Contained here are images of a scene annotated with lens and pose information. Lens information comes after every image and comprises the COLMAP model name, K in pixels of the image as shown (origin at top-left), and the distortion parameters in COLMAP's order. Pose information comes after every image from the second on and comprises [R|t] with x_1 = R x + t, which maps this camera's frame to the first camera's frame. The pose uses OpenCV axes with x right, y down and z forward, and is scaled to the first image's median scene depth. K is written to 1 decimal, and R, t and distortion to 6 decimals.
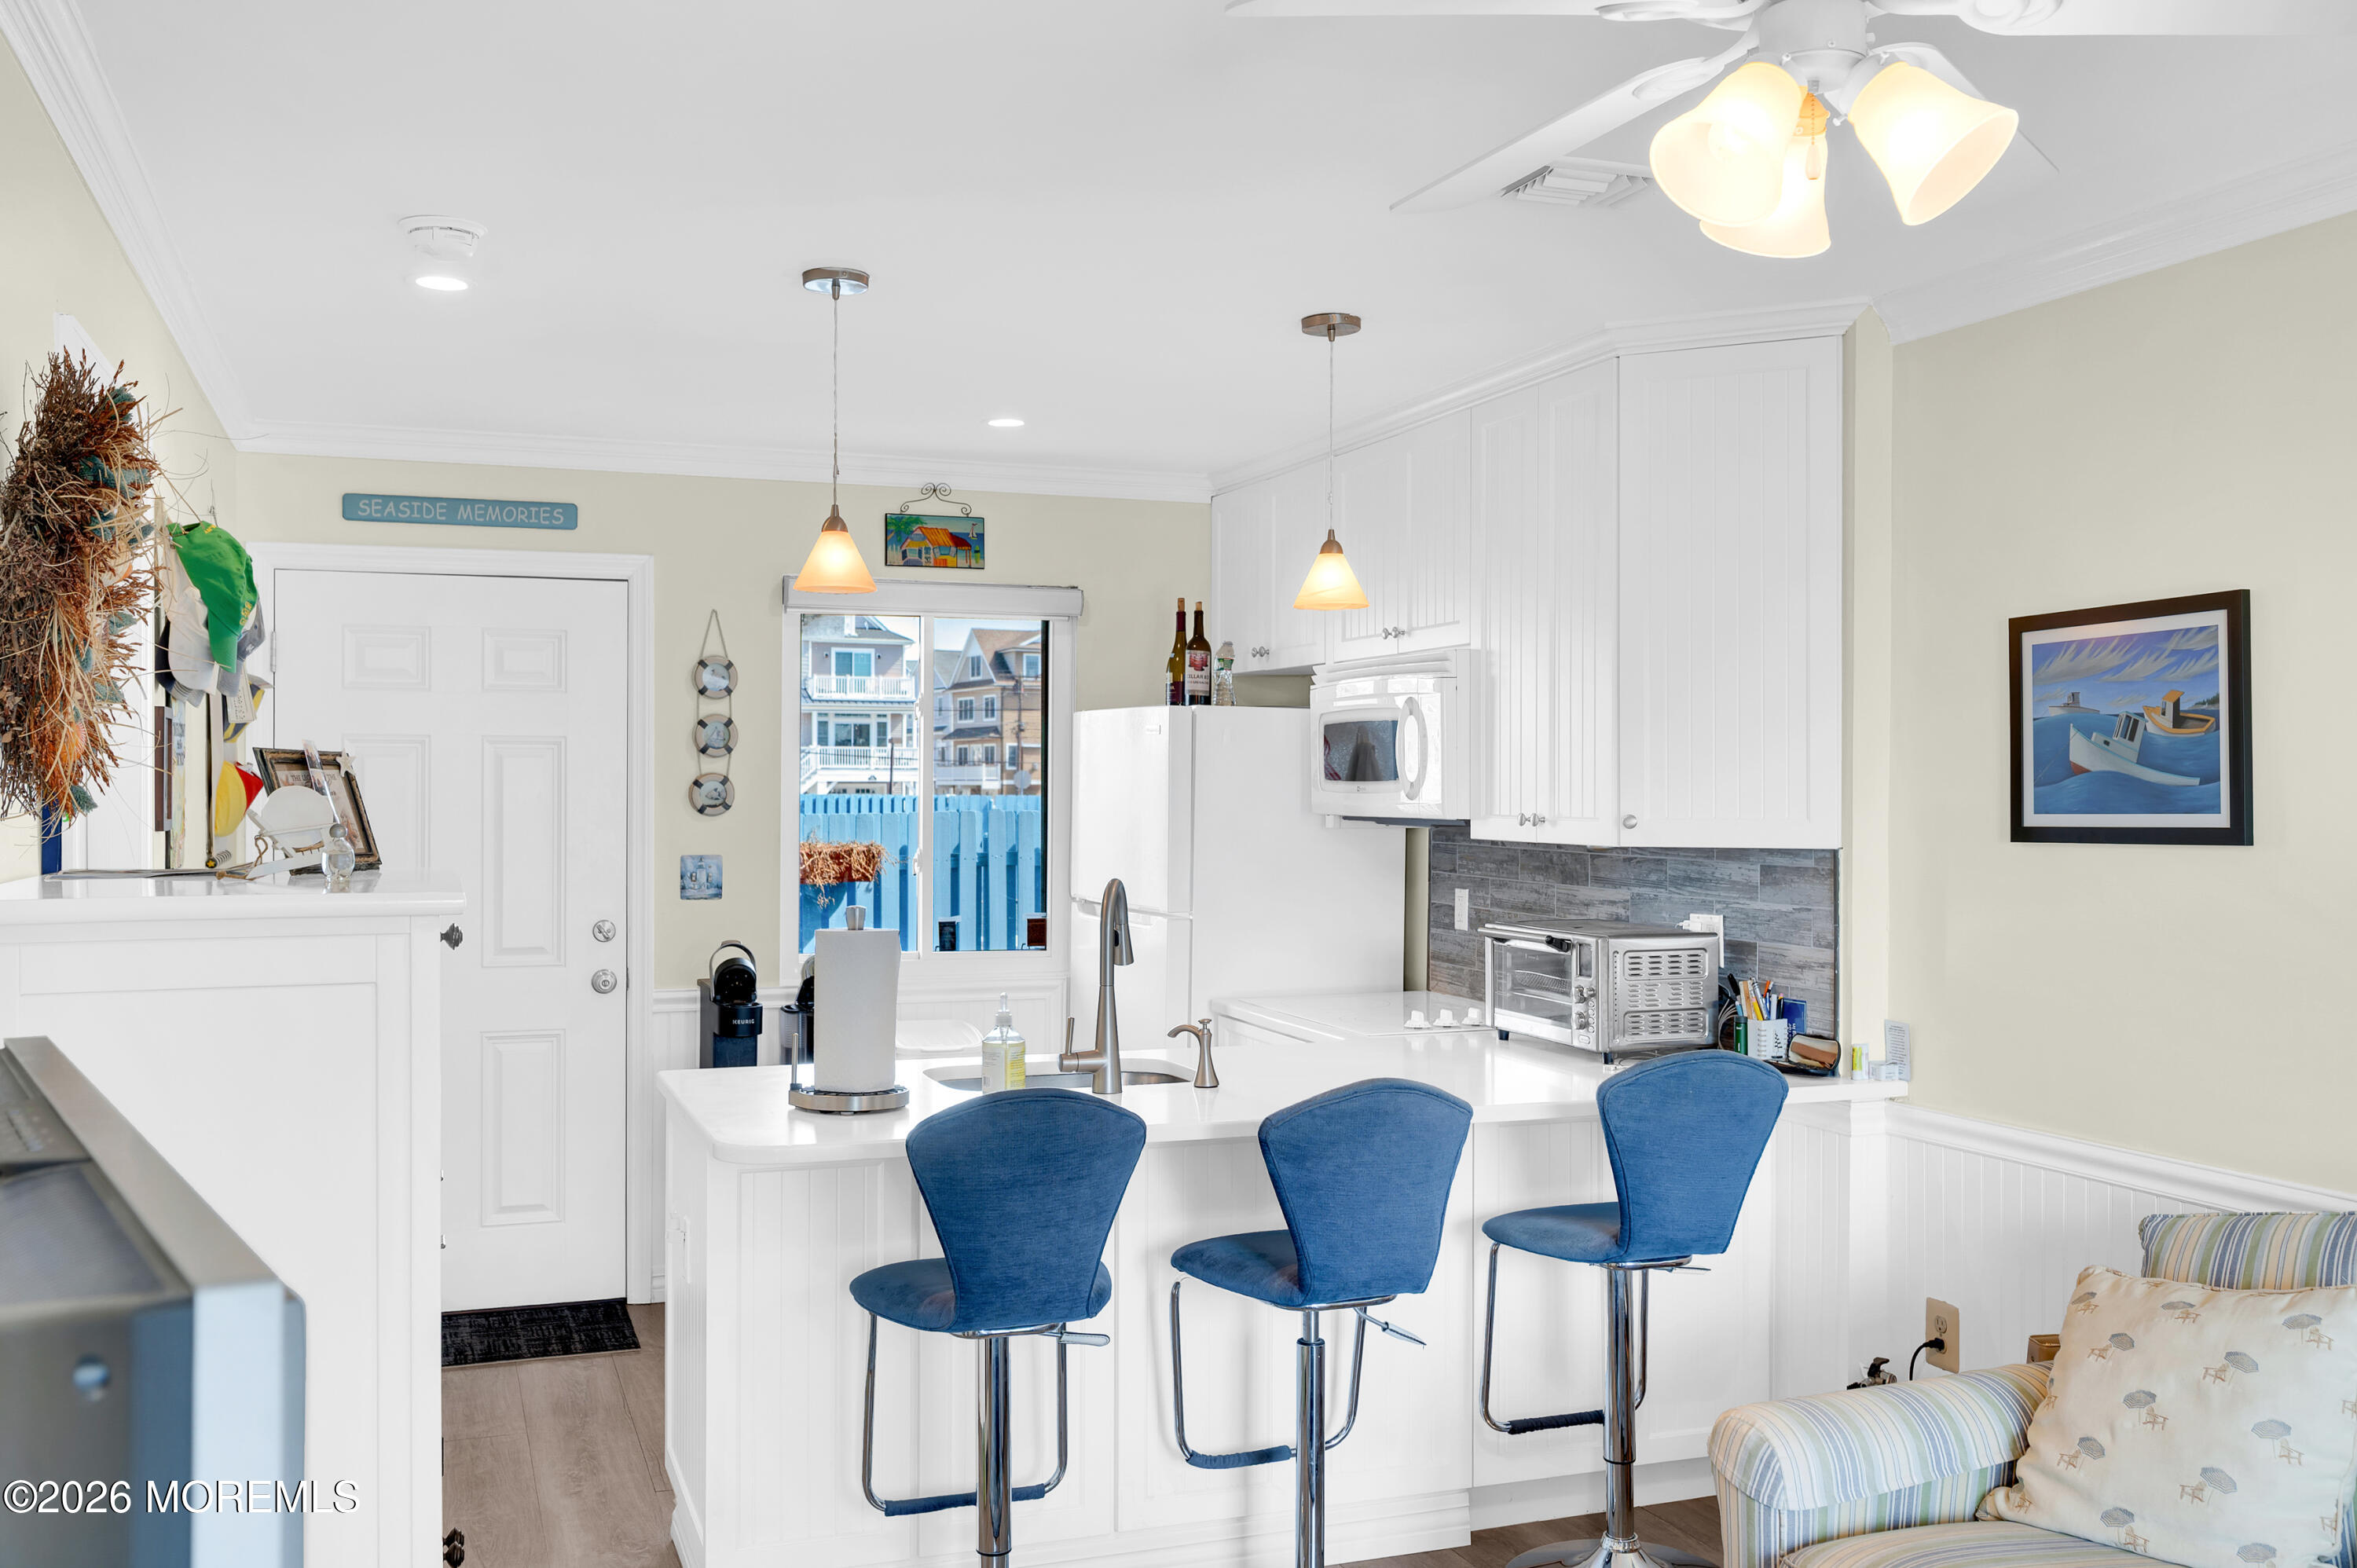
lens RADIAL K [[2063.9, 0, 1188.0], [0, 2063.9, 786.7], [0, 0, 1]] dist [0.021125, -0.027230]
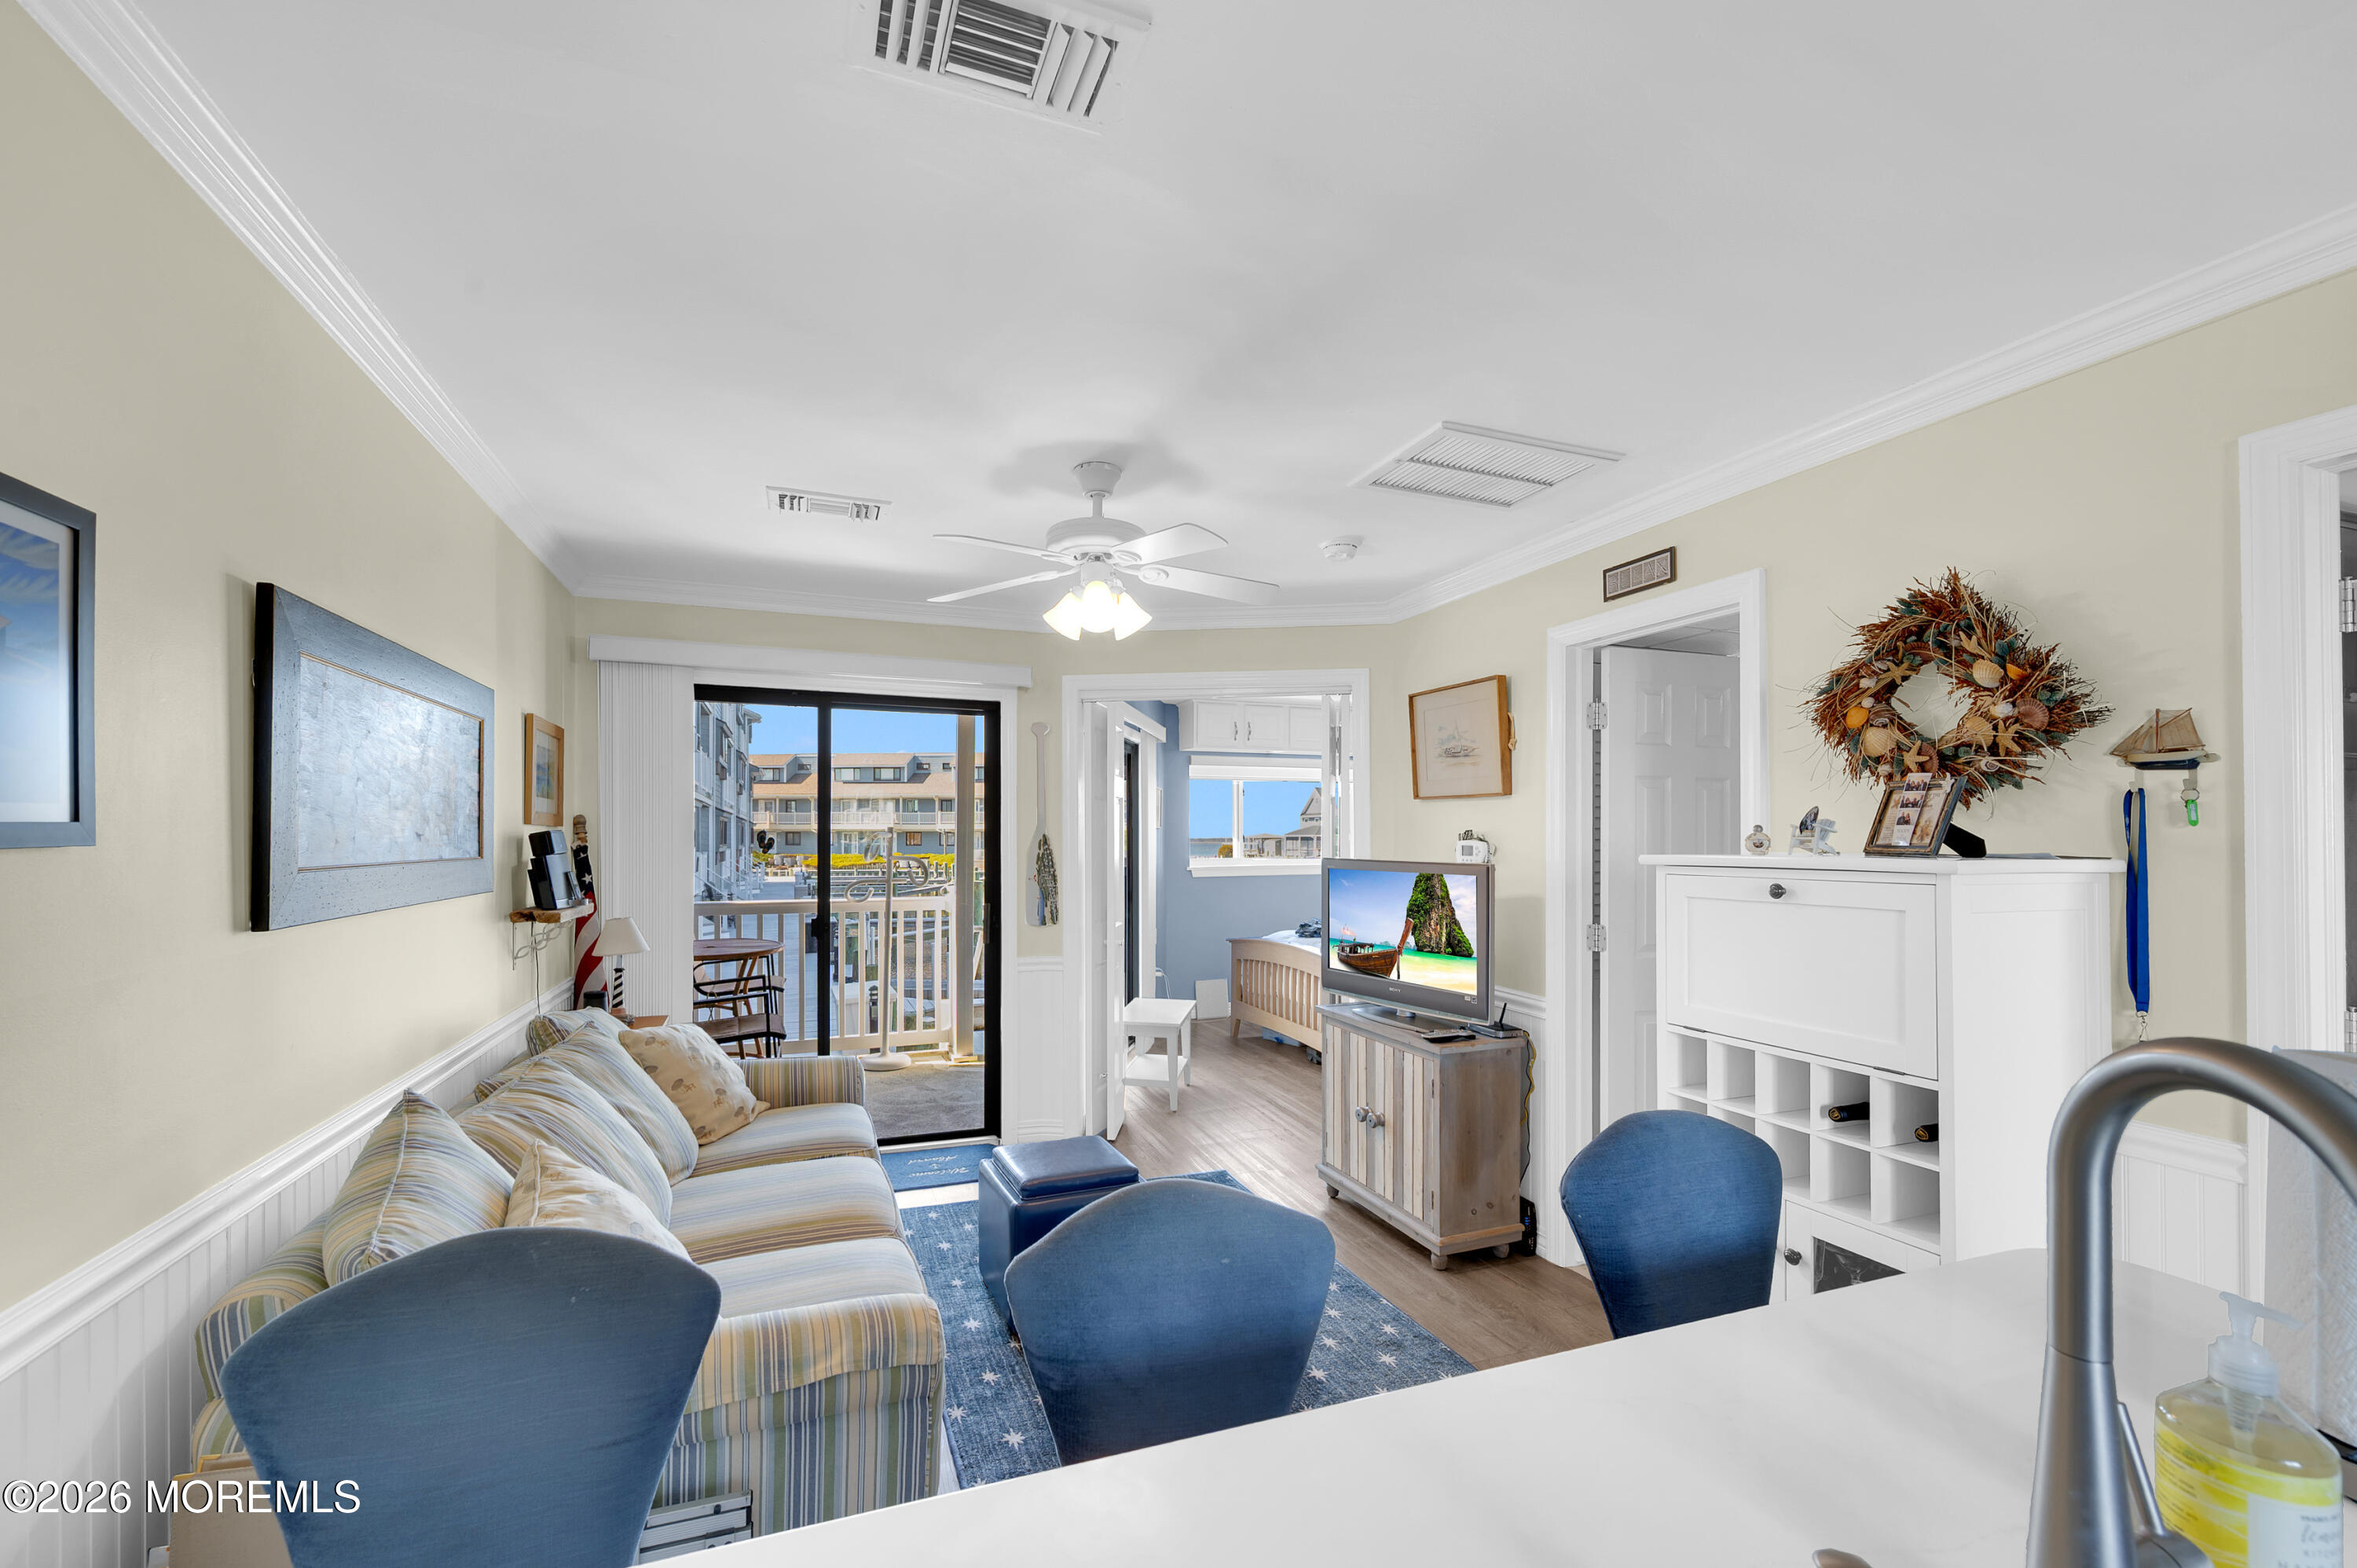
lens RADIAL K [[946.0, 0, 1157.4], [0, 946.0, 835.9], [0, 0, 1]] dist [0.004065, -0.000166]
pose [[-0.999980, -0.003997, 0.004859, 0.088542], [-0.004006, 0.999990, -0.001890, 0.018383], [-0.004852, -0.001909, -0.999986, 1.045271]]
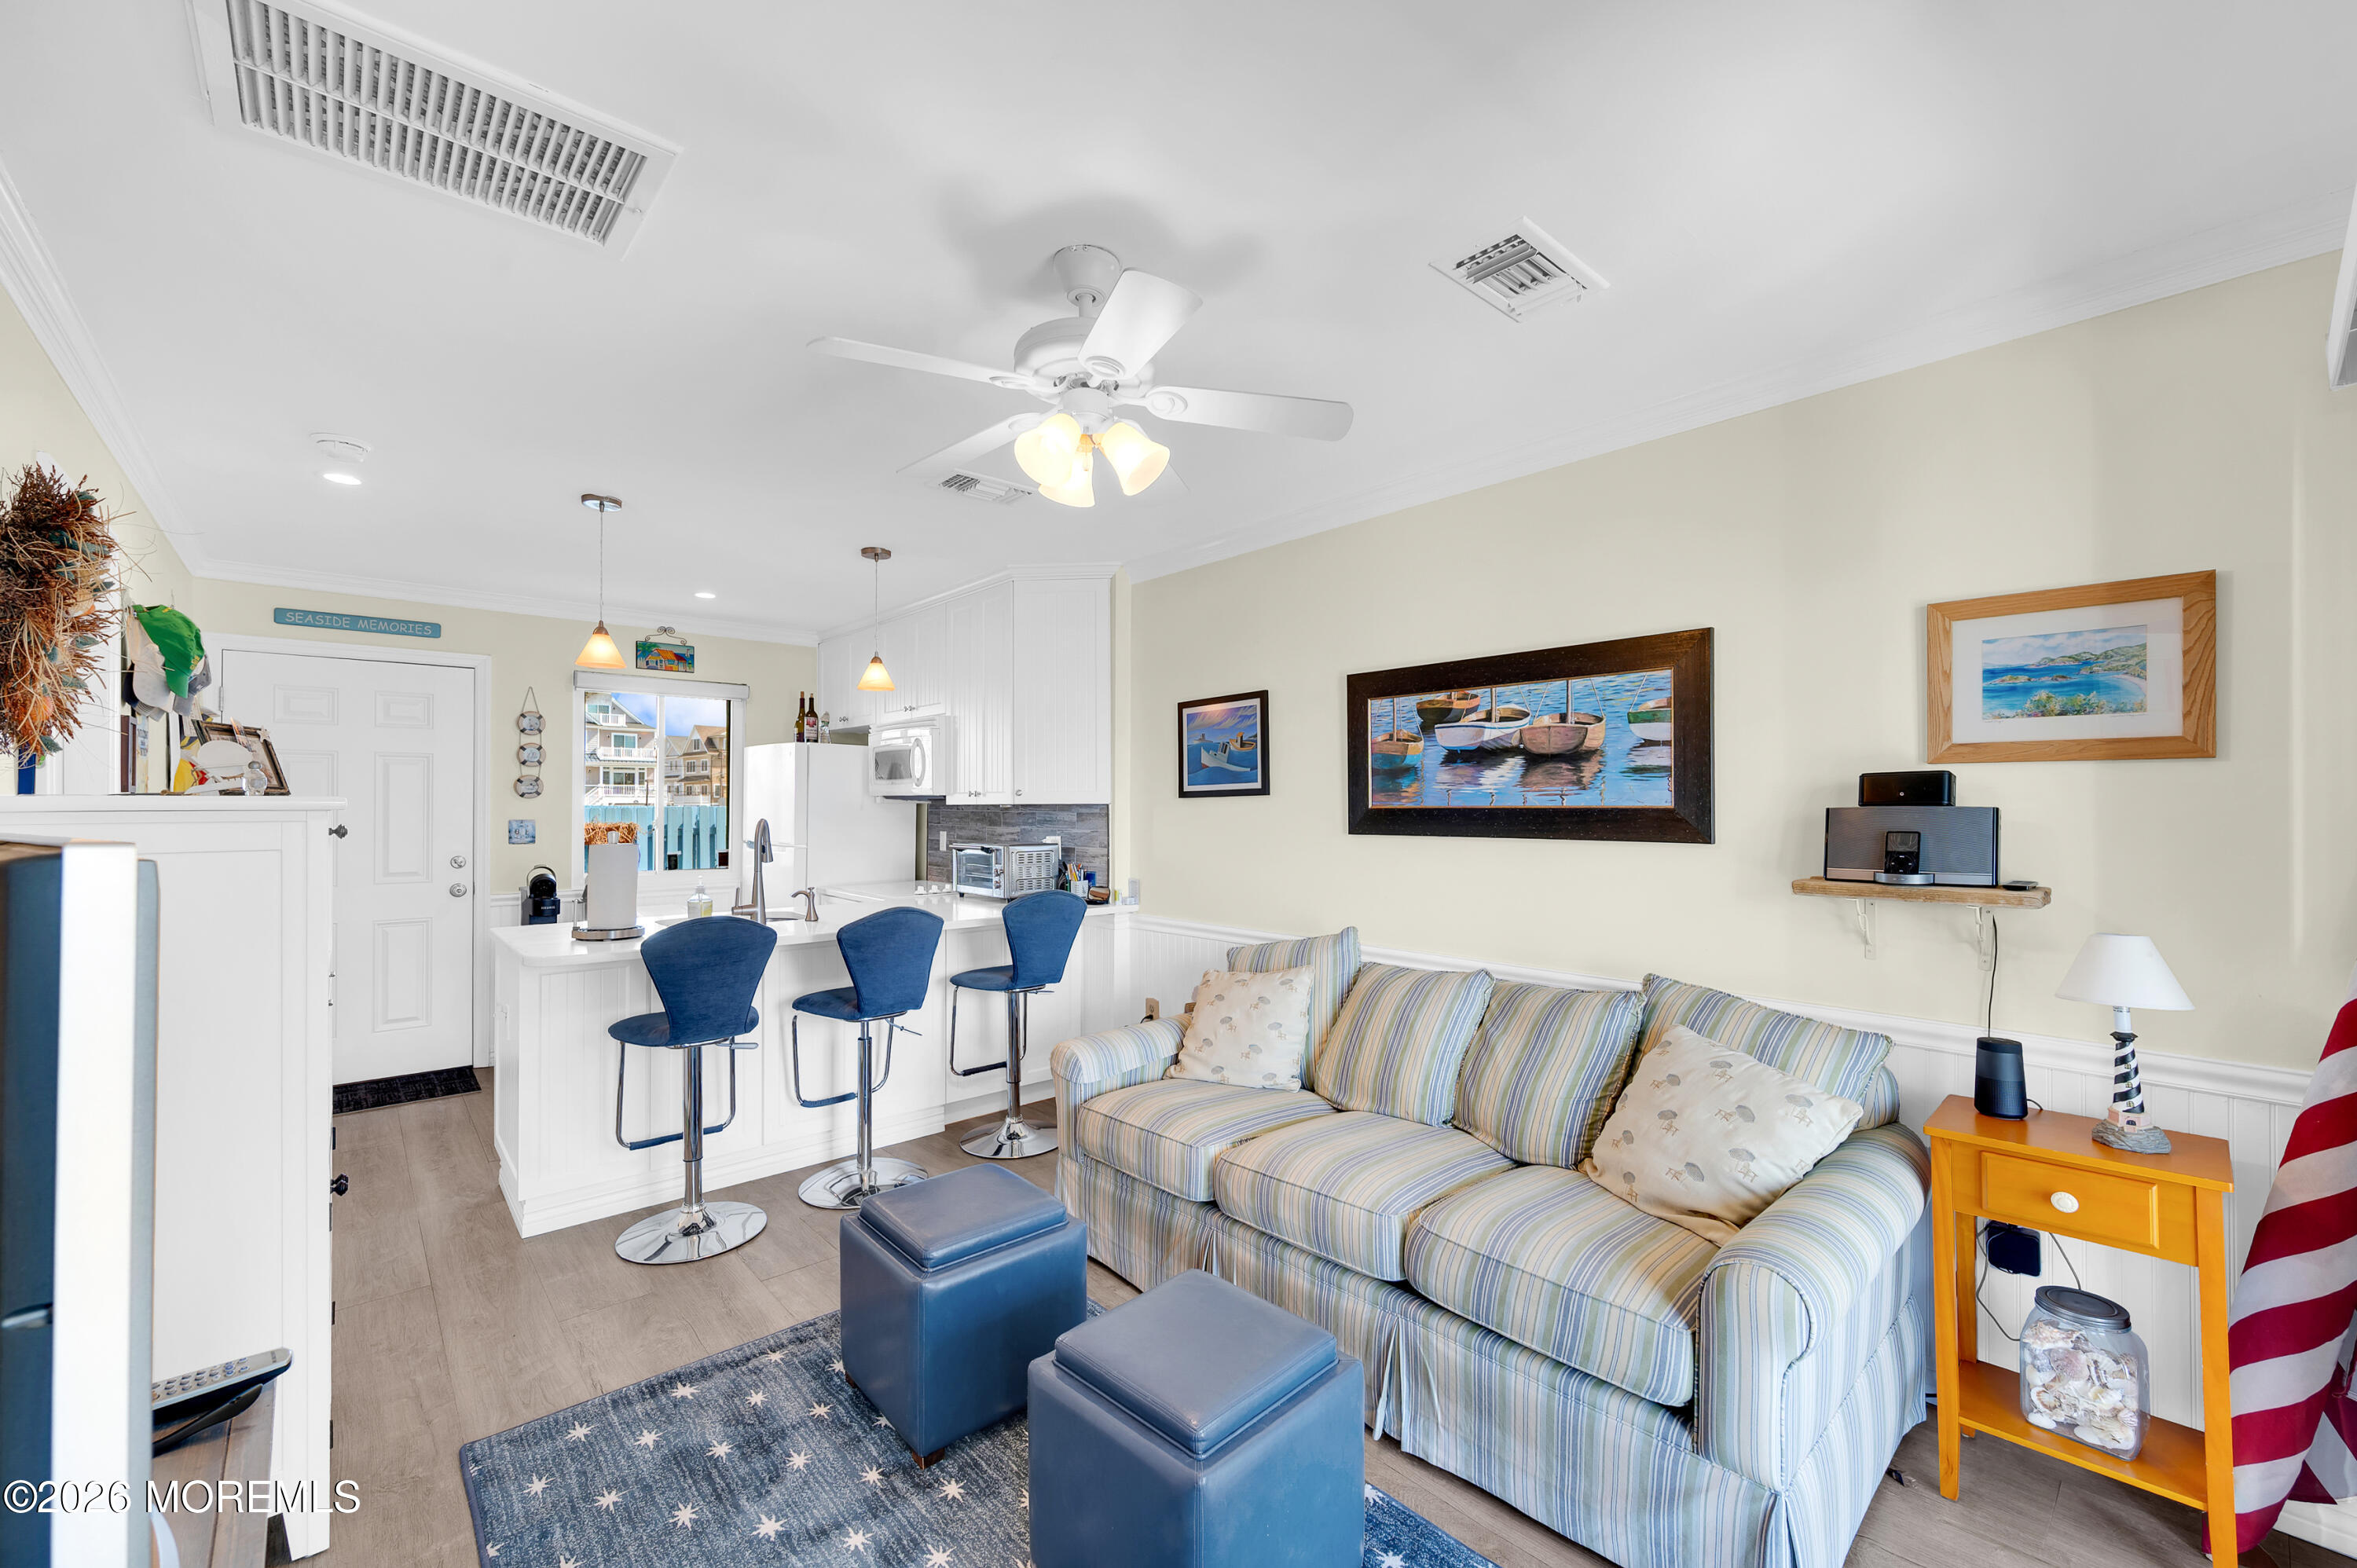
lens RADIAL K [[946.0, 0, 1176.8], [0, 946.0, 796.9], [0, 0, 1]] dist [0.004065, -0.000166]
pose [[0.933469, 0.000751, 0.358657, 0.009537], [0.002944, 0.999948, -0.009757, 0.031675], [-0.358646, 0.010164, 0.933418, -0.000466]]
